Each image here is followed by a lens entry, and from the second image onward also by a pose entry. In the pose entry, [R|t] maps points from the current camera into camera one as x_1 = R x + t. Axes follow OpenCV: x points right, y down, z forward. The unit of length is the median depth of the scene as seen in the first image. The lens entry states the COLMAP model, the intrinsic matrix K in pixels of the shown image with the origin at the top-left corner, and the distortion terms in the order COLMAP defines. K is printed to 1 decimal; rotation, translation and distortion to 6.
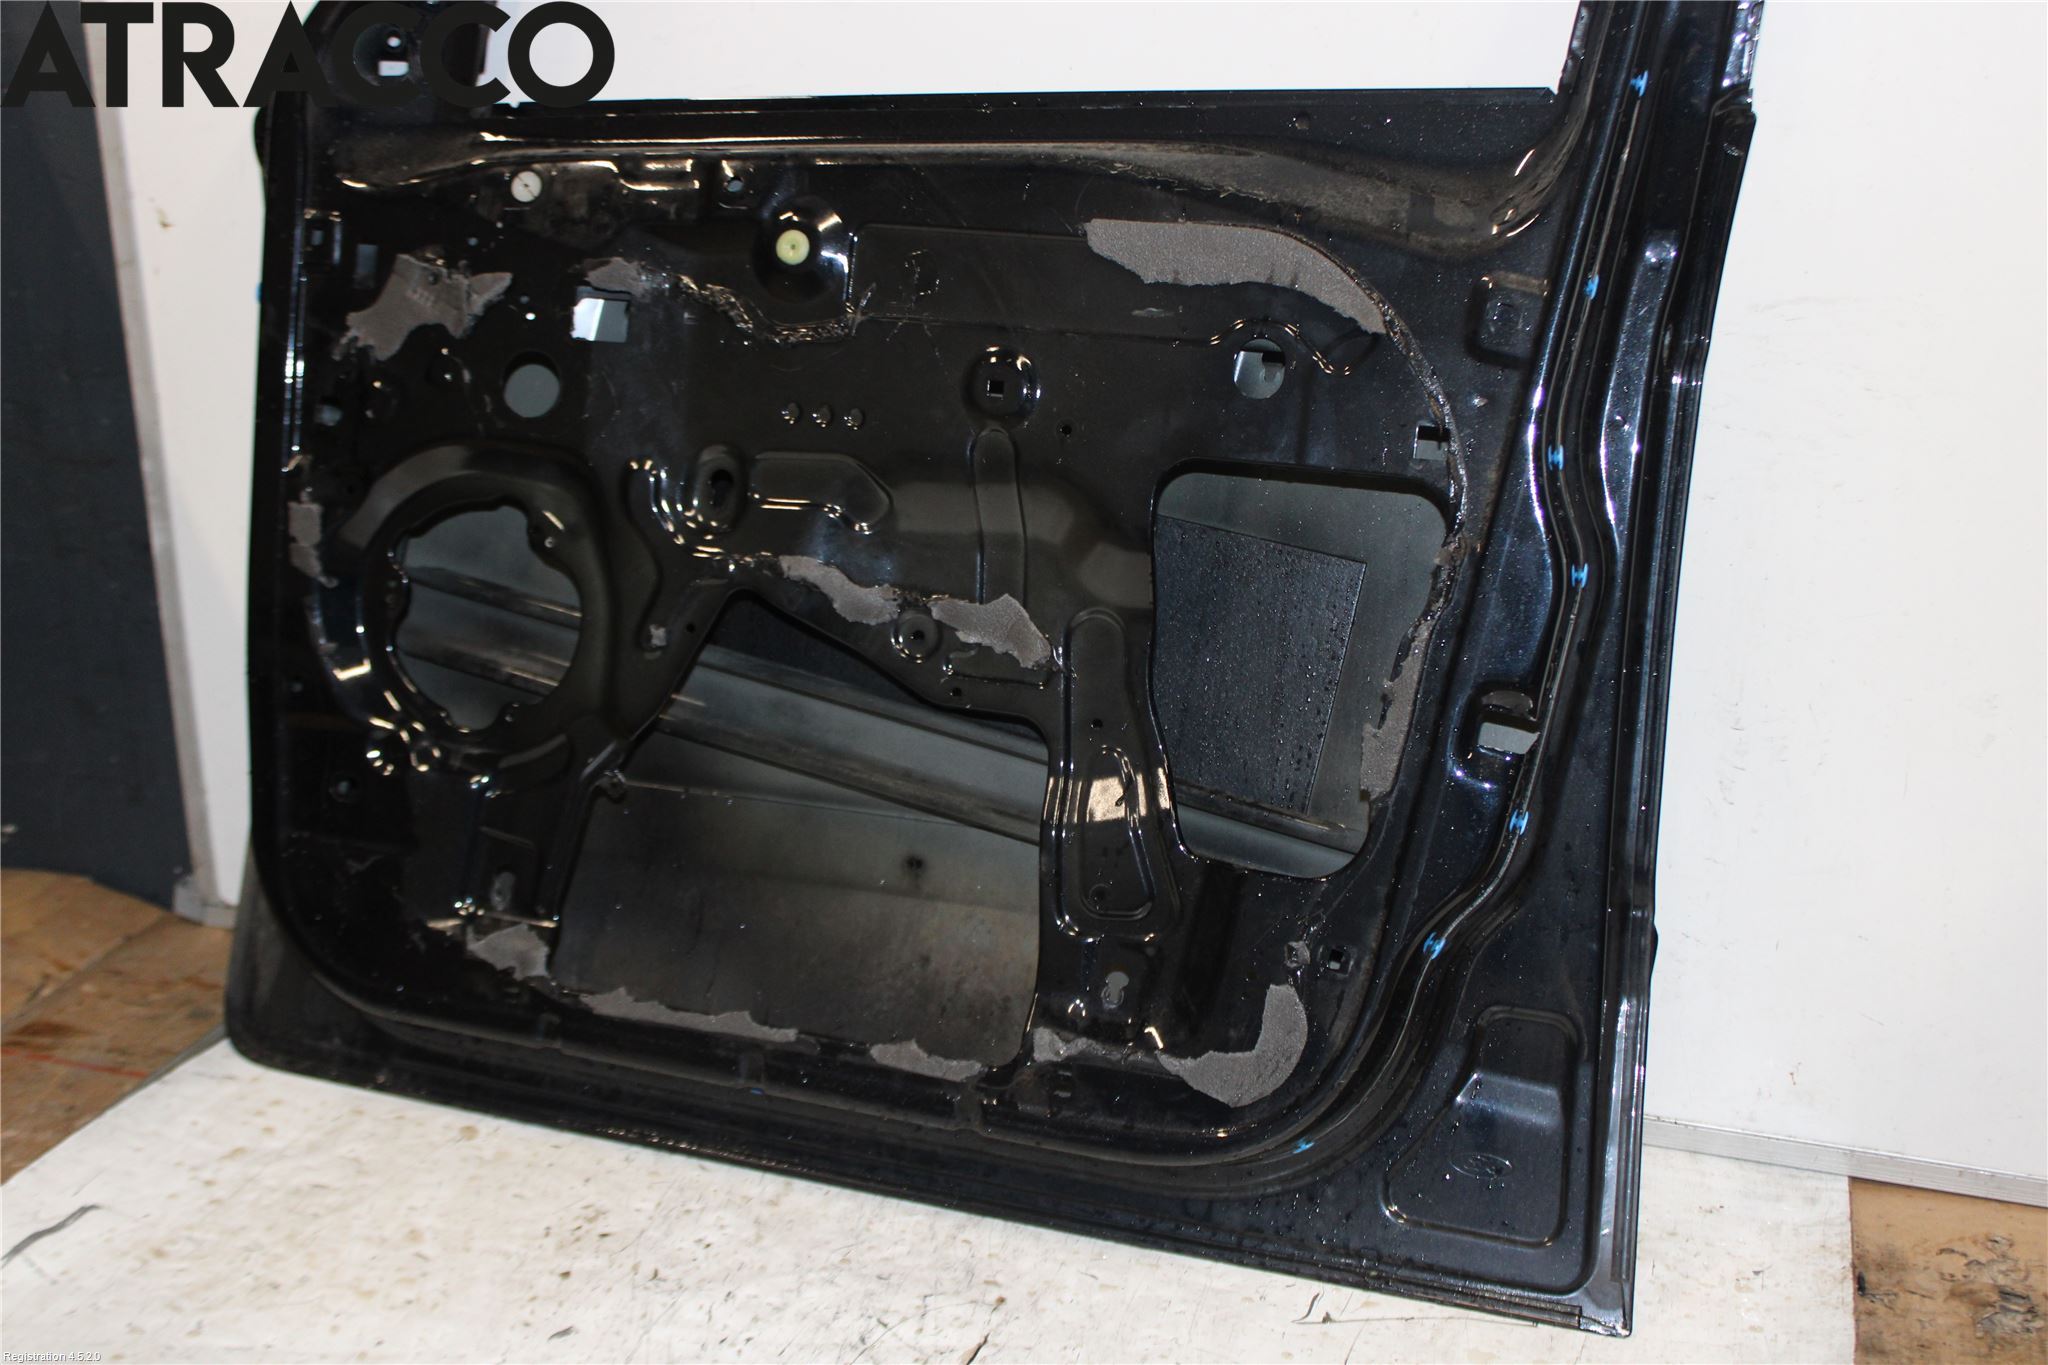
lens RADIAL K [[2258.2, 0, 1084.5], [0, 2258.2, 693.7], [0, 0, 1]] dist [-0.075326, -0.016232]
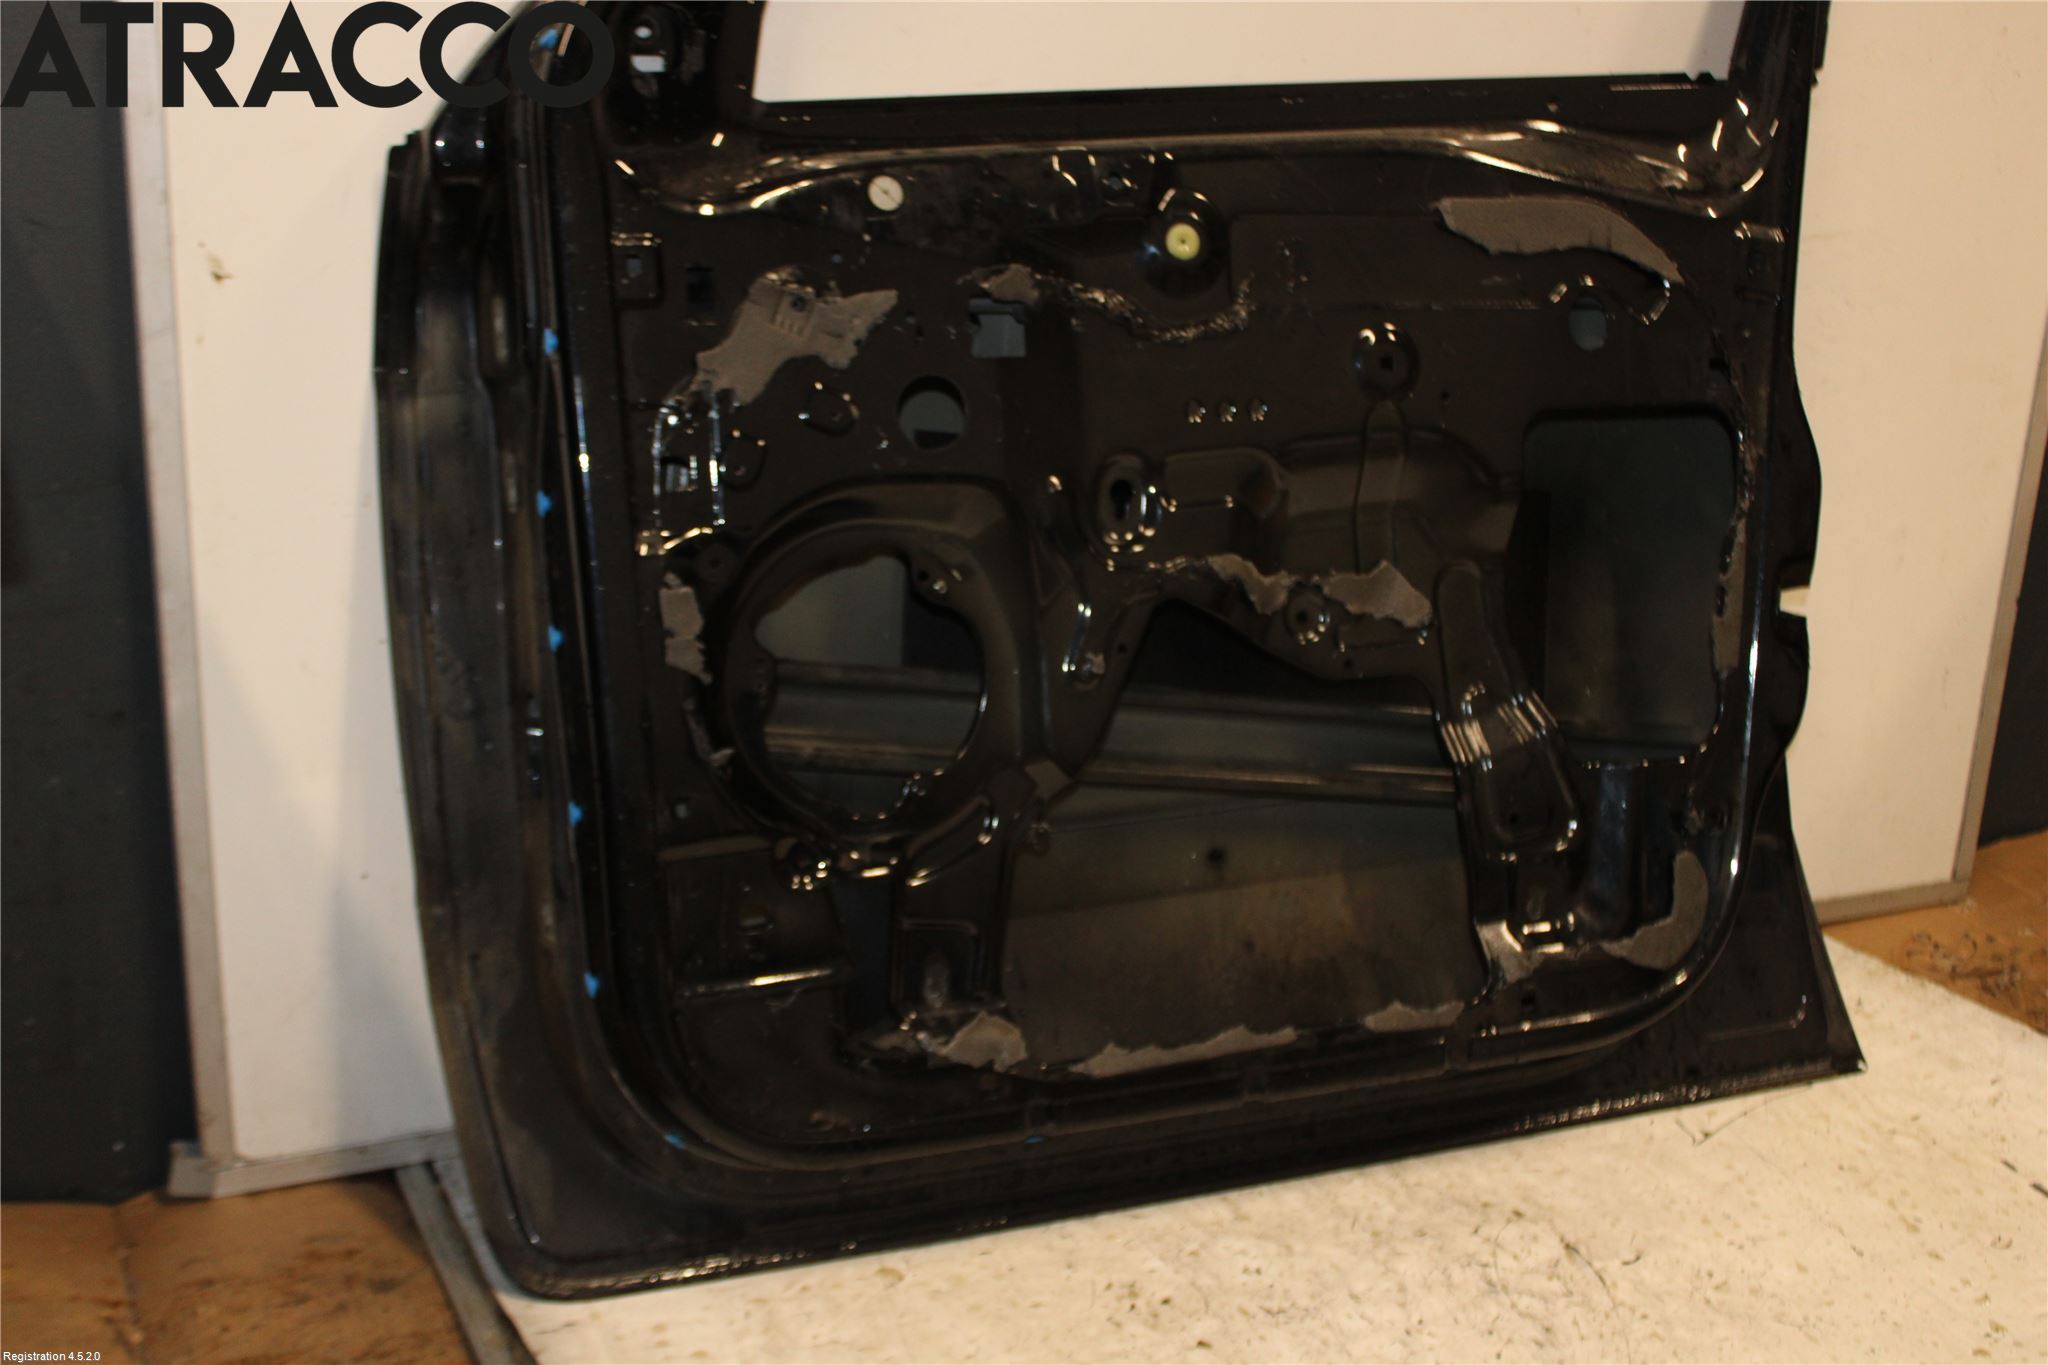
lens RADIAL K [[2229.0, 0, 1024.0], [0, 2229.0, 682.5], [0, 0, 1]] dist [-0.078281, 0.031348]
pose [[0.769610, -0.179011, 0.612907, -0.784280], [0.189599, 0.980670, 0.048349, -0.068365], [-0.609715, 0.078997, 0.788674, 0.286934]]
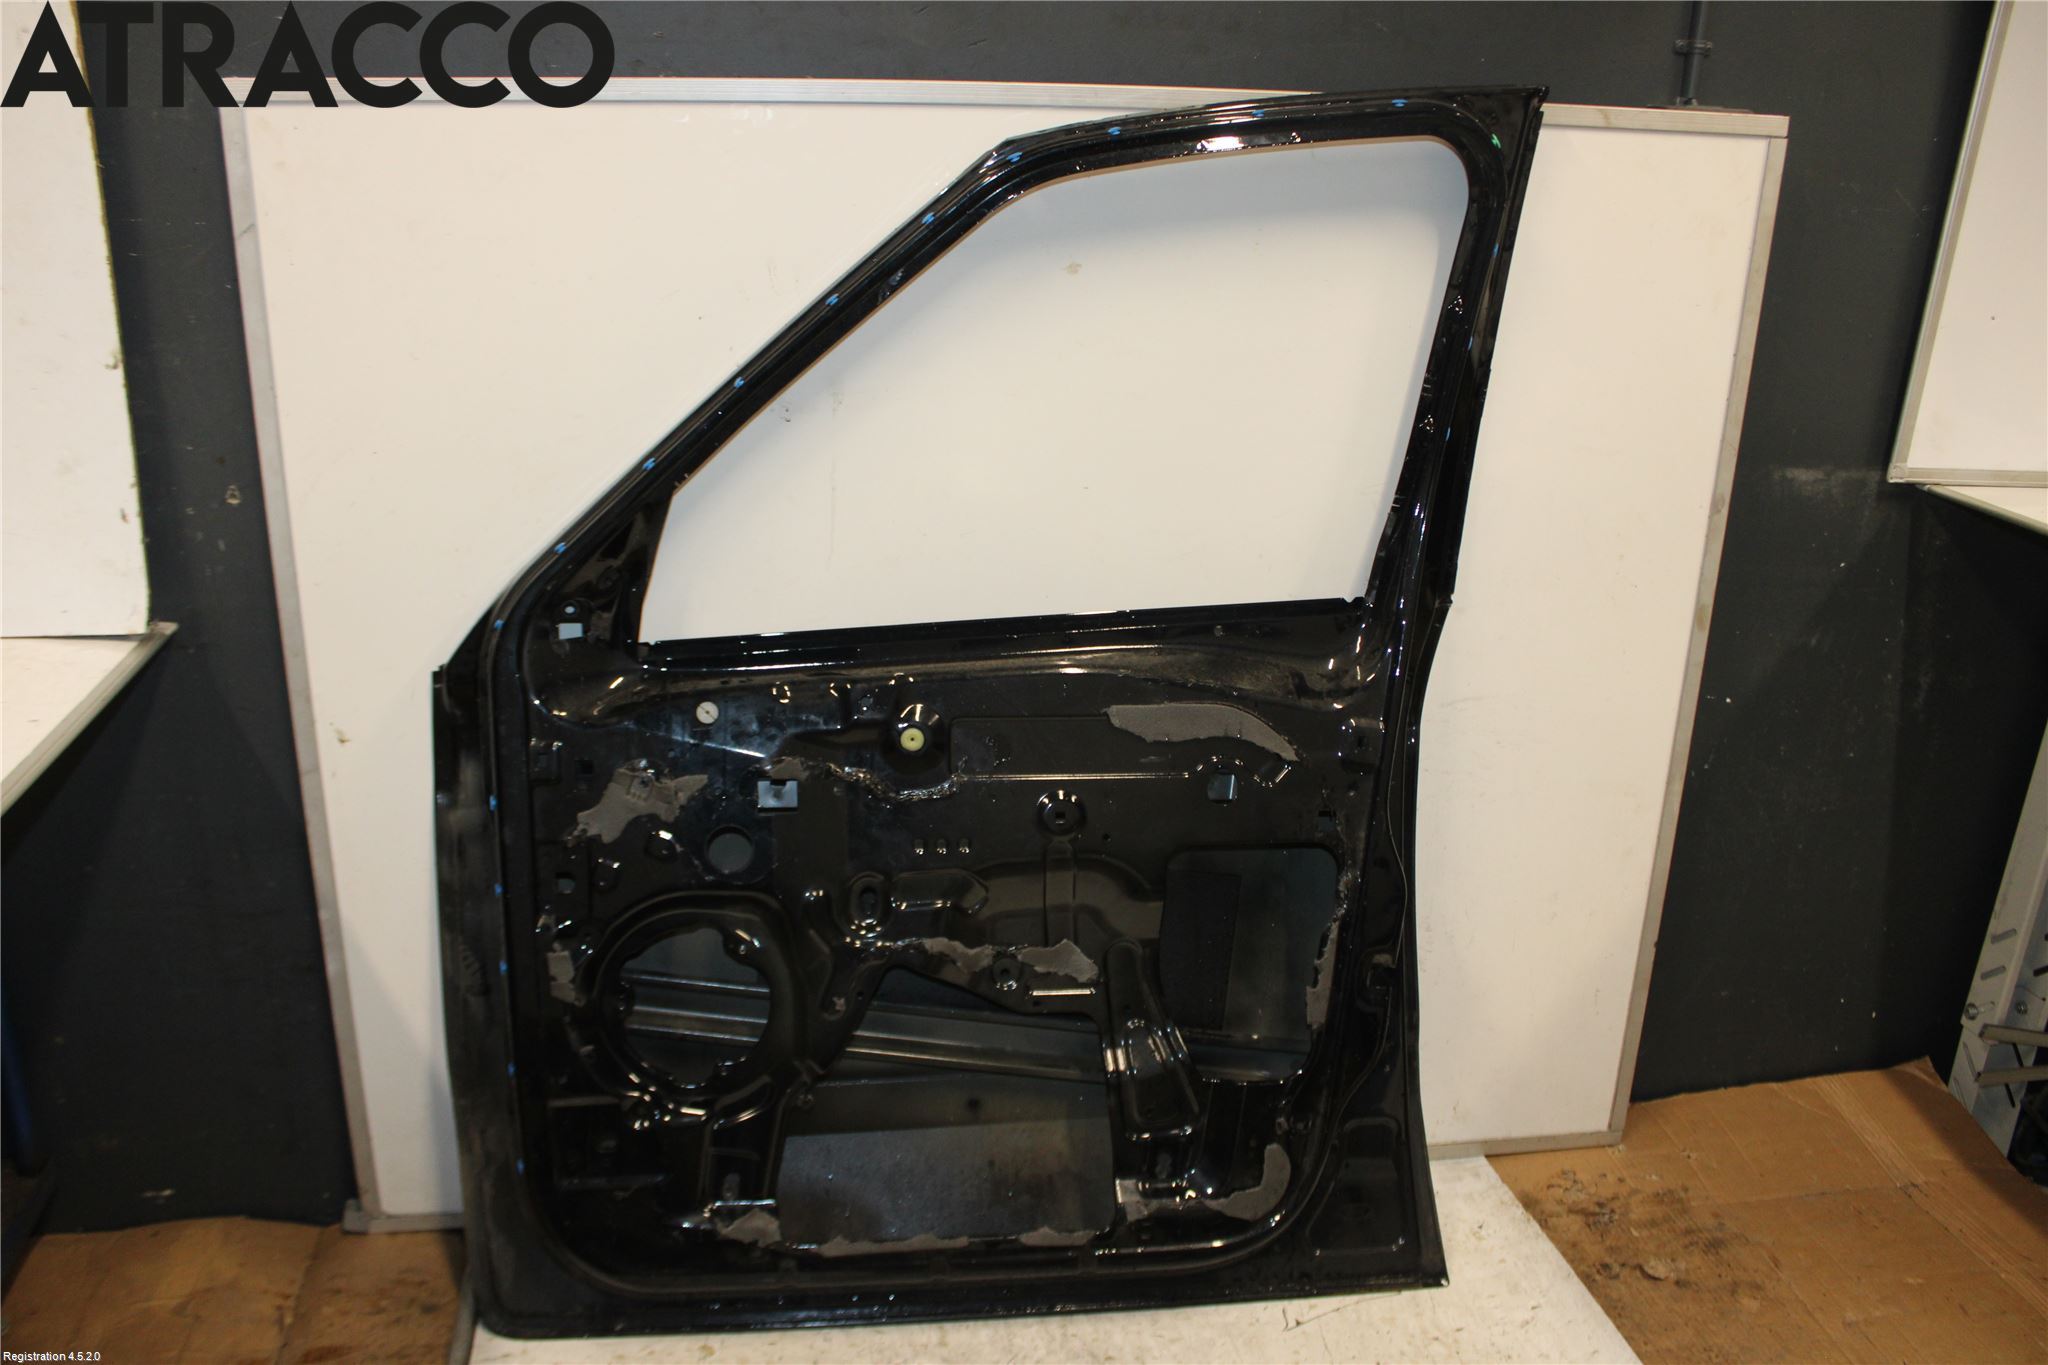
lens RADIAL K [[1593.4, 0, 1031.5], [0, 1593.4, 721.1], [0, 0, 1]] dist [-0.142593, 0.097461]
pose [[0.906019, -0.128857, 0.403144, -0.472358], [0.129132, 0.991270, 0.026632, -0.221824], [-0.403056, 0.027930, 0.914749, -0.011103]]
